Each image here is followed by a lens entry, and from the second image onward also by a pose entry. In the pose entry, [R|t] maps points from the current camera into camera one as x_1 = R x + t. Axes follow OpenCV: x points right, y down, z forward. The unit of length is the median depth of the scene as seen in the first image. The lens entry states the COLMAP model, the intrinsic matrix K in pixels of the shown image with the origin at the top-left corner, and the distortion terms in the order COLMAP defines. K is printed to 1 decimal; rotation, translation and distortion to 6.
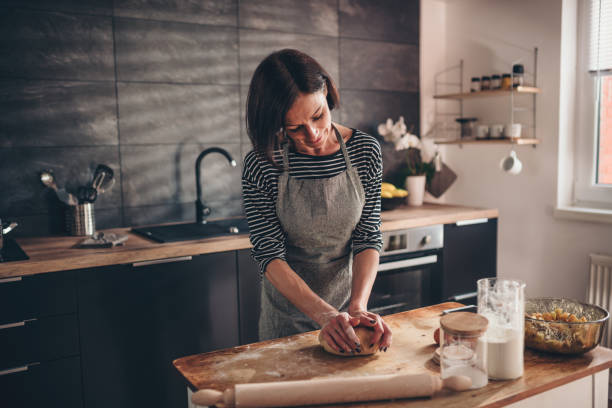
lens RADIAL K [[587.8, 0, 306.0], [0, 587.8, 204.0], [0, 0, 1]] dist [-0.080570, 0.122018]
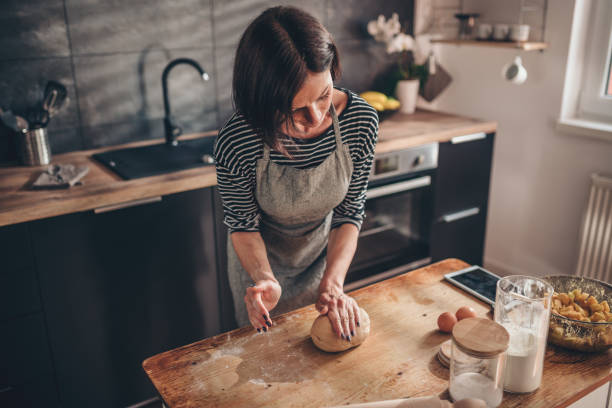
lens RADIAL K [[587.8, 0, 306.0], [0, 587.8, 204.0], [0, 0, 1]] dist [-0.080570, 0.122018]
pose [[0.999228, -0.004568, 0.039029, -0.008372], [-0.004488, 0.973459, 0.228819, -0.082921], [-0.039038, -0.228817, 0.972686, 0.099832]]
